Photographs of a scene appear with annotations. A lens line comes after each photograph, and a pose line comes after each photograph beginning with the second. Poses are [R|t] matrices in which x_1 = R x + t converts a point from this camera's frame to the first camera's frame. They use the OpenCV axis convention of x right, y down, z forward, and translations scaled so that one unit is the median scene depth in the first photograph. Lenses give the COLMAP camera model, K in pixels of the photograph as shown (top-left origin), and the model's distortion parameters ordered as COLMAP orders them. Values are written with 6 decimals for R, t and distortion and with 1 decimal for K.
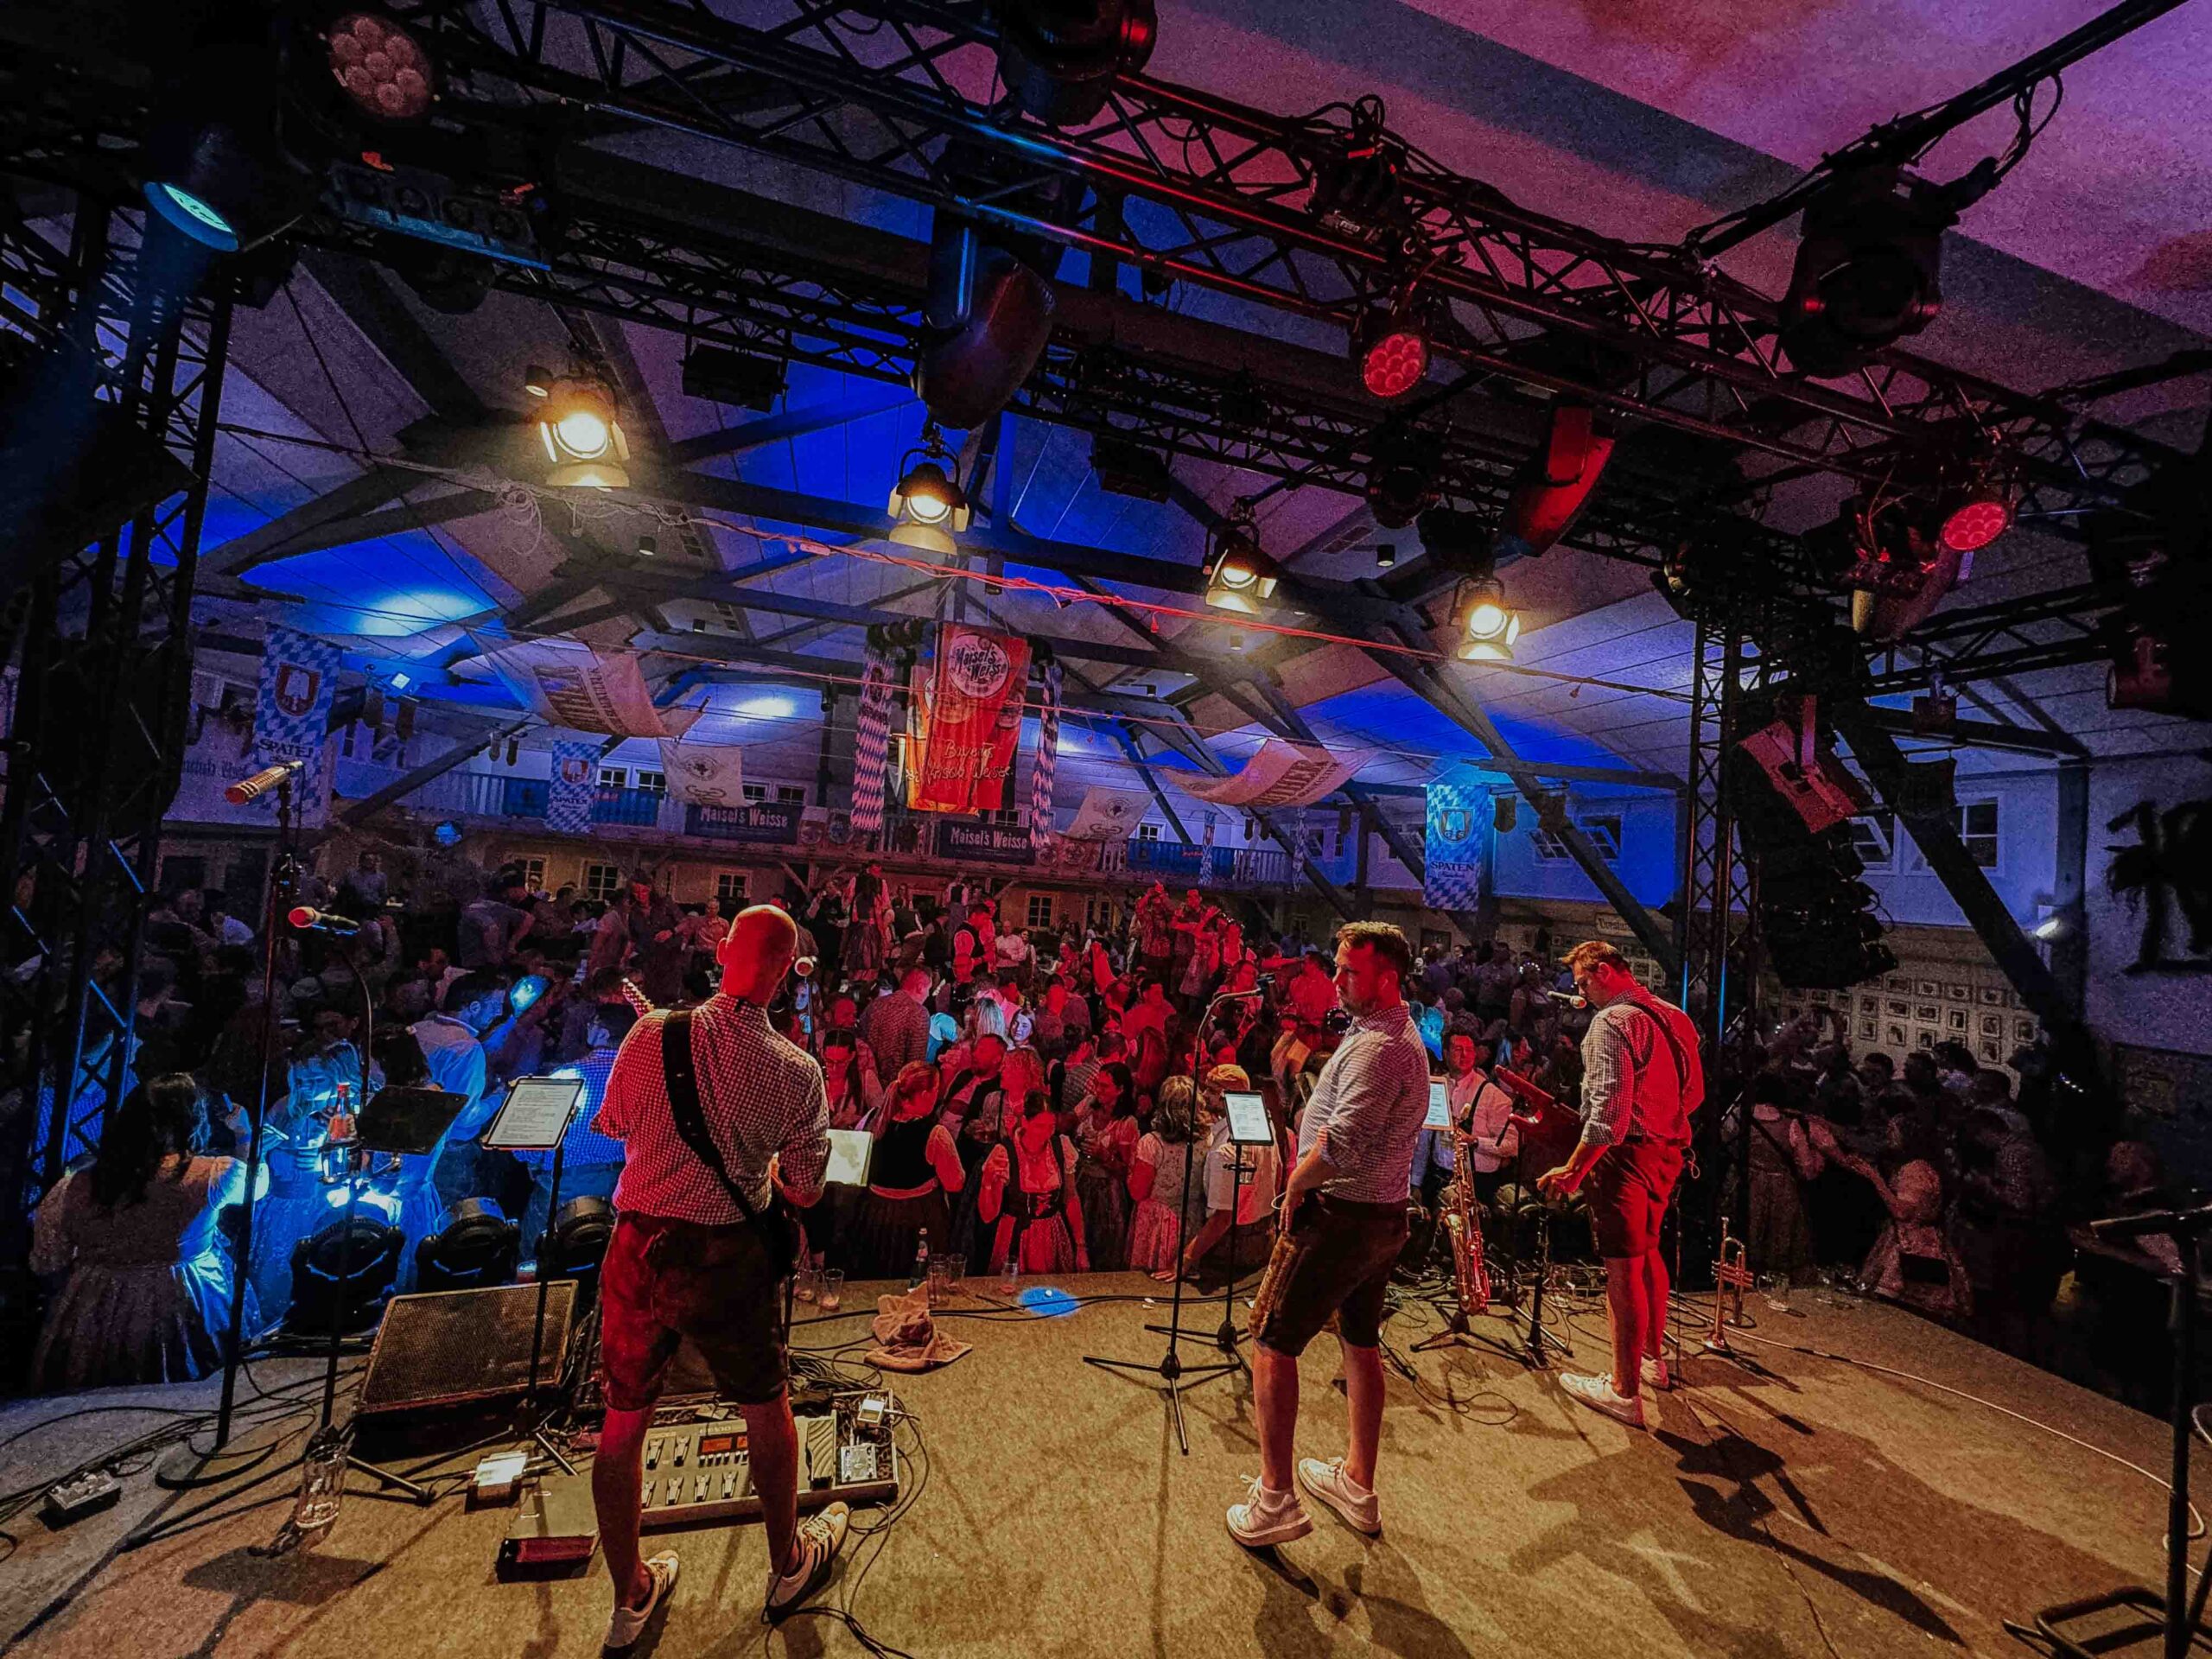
lens RADIAL K [[884.8, 0, 1105.0], [0, 884.8, 832.9], [0, 0, 1]] dist [-0.002937, 0.000282]
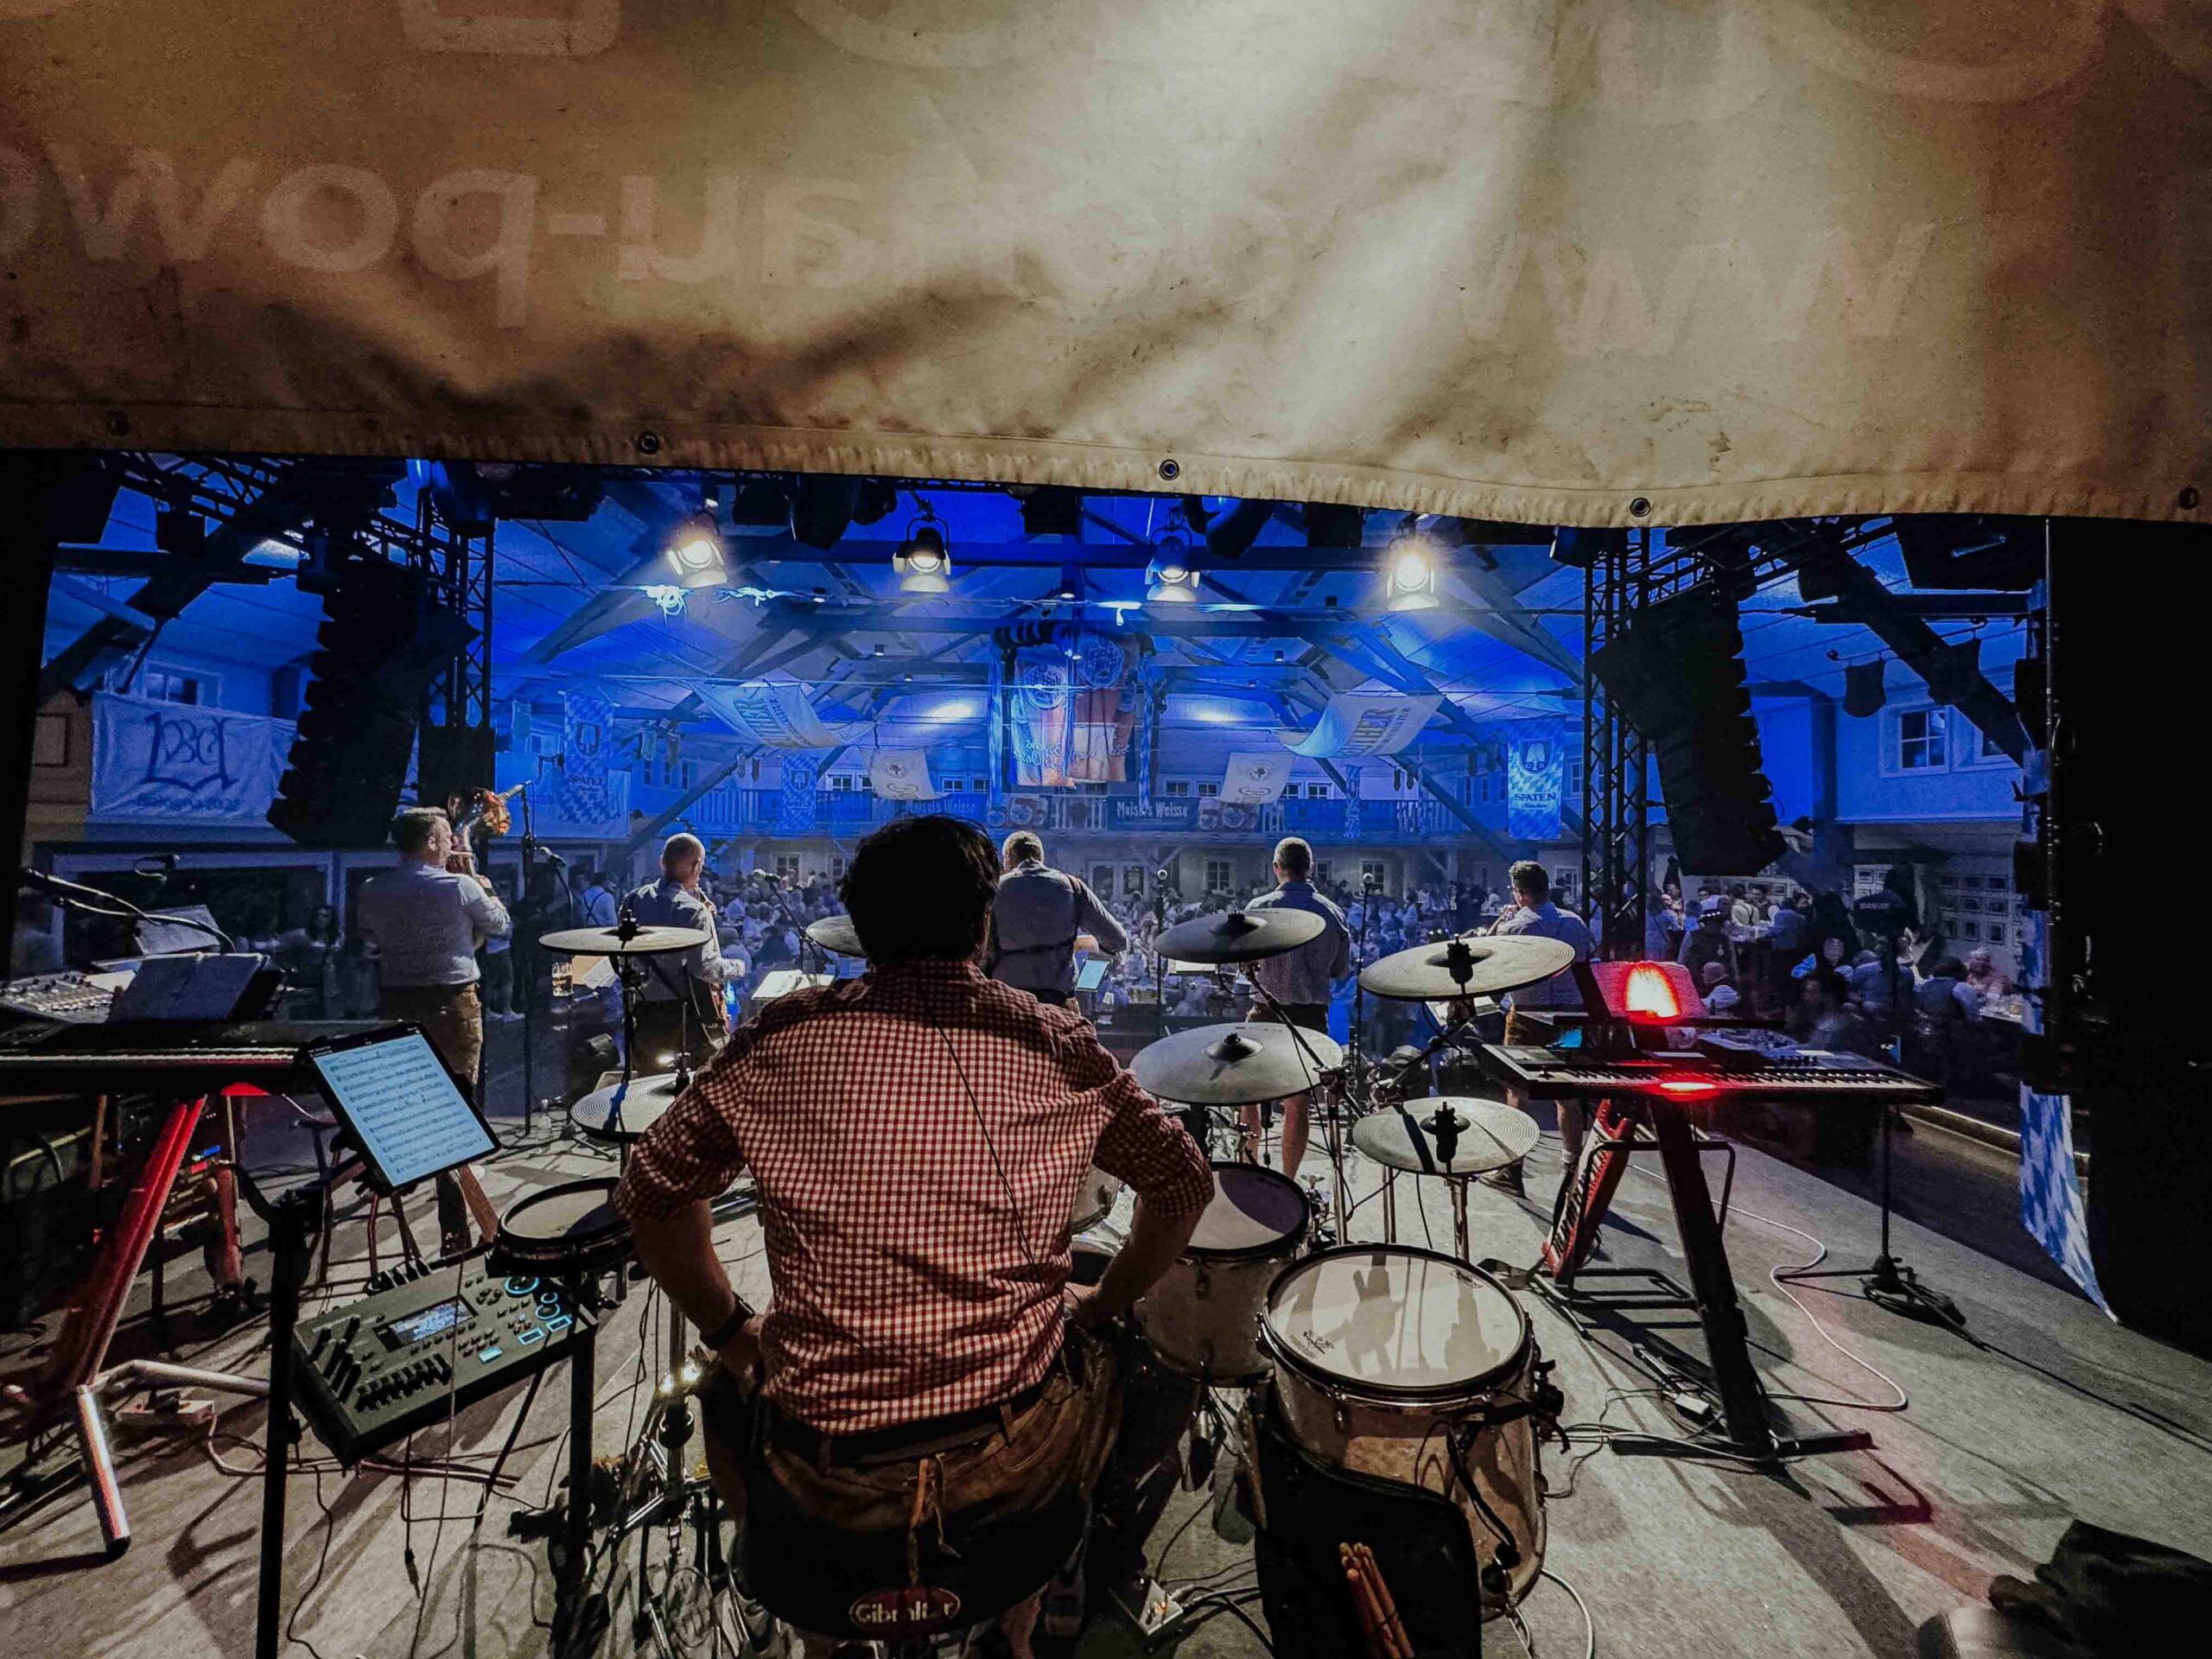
lens RADIAL K [[884.8, 0, 1102.3], [0, 884.8, 838.7], [0, 0, 1]] dist [-0.002937, 0.000282]
pose [[0.962180, -0.070055, -0.263254, 0.380955], [0.078910, 0.996612, 0.023200, 0.049636], [0.260737, -0.043096, 0.964447, -0.261074]]
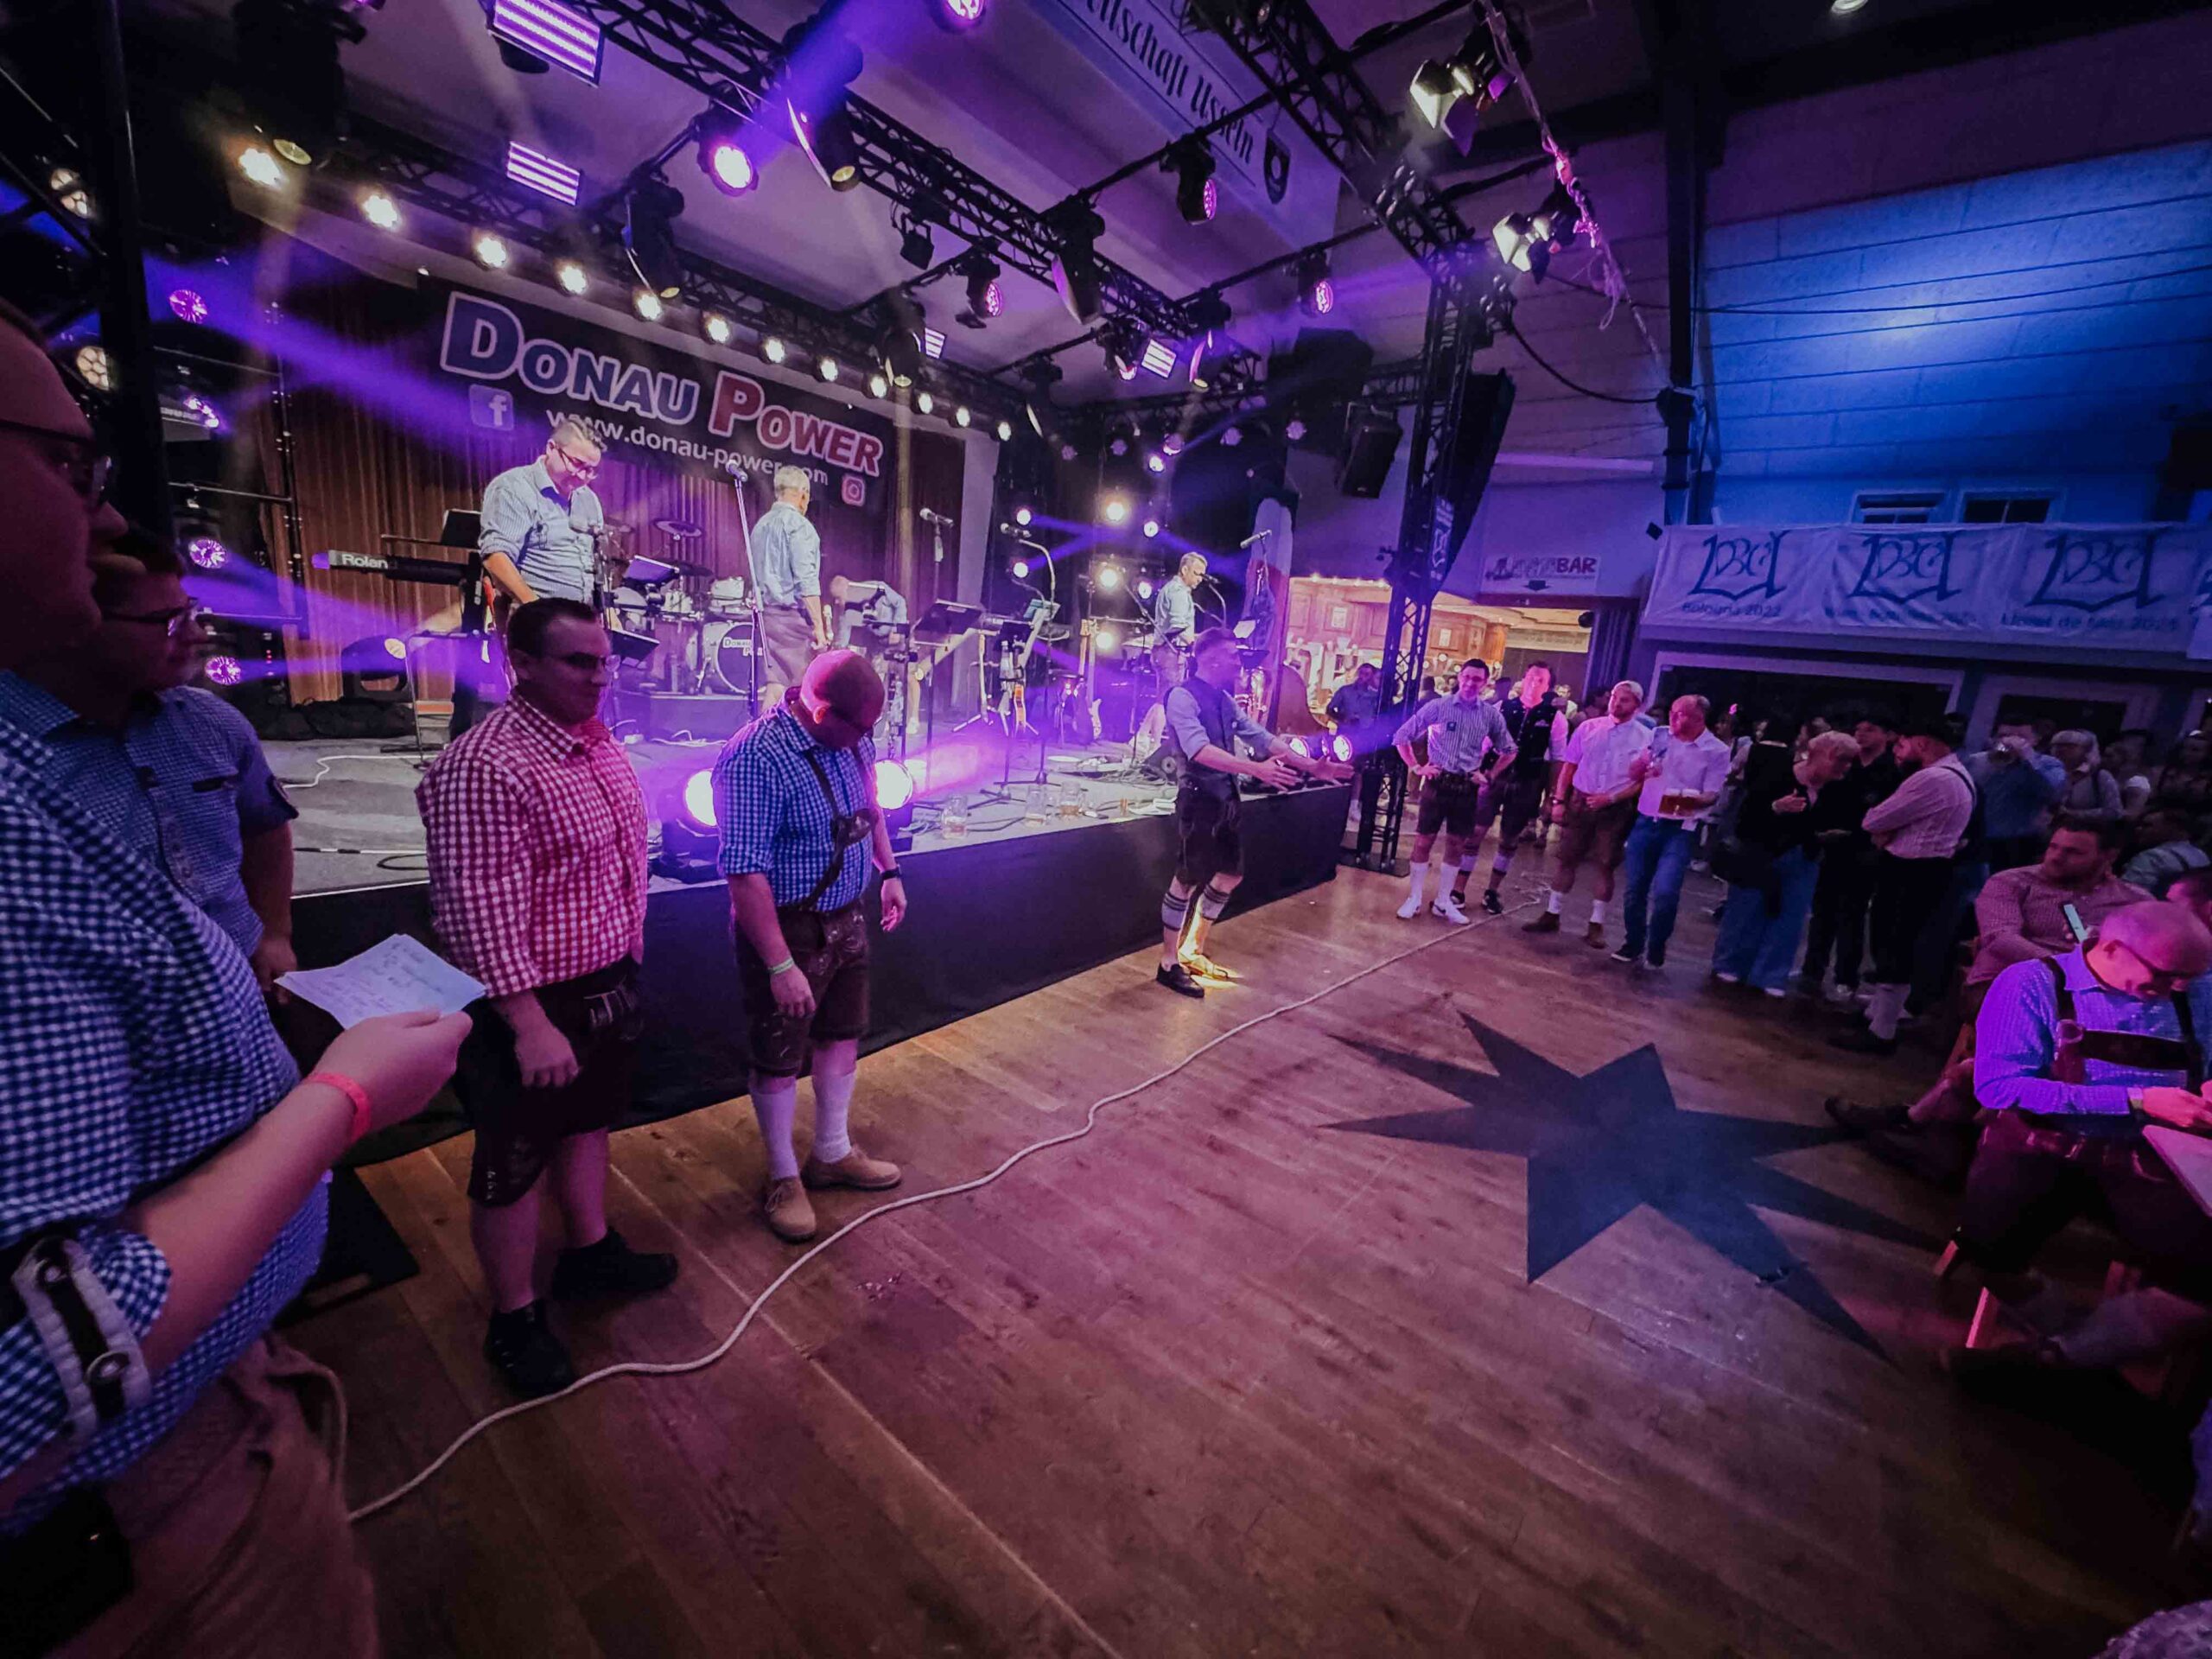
lens RADIAL K [[884.8, 0, 1104.3], [0, 884.8, 828.8], [0, 0, 1]] dist [-0.002937, 0.000282]
pose [[-0.807297, -0.039225, -0.588840, 0.570408], [-0.126416, 0.986121, 0.107627, 0.298137], [0.576446, 0.161326, -0.801052, 1.471935]]
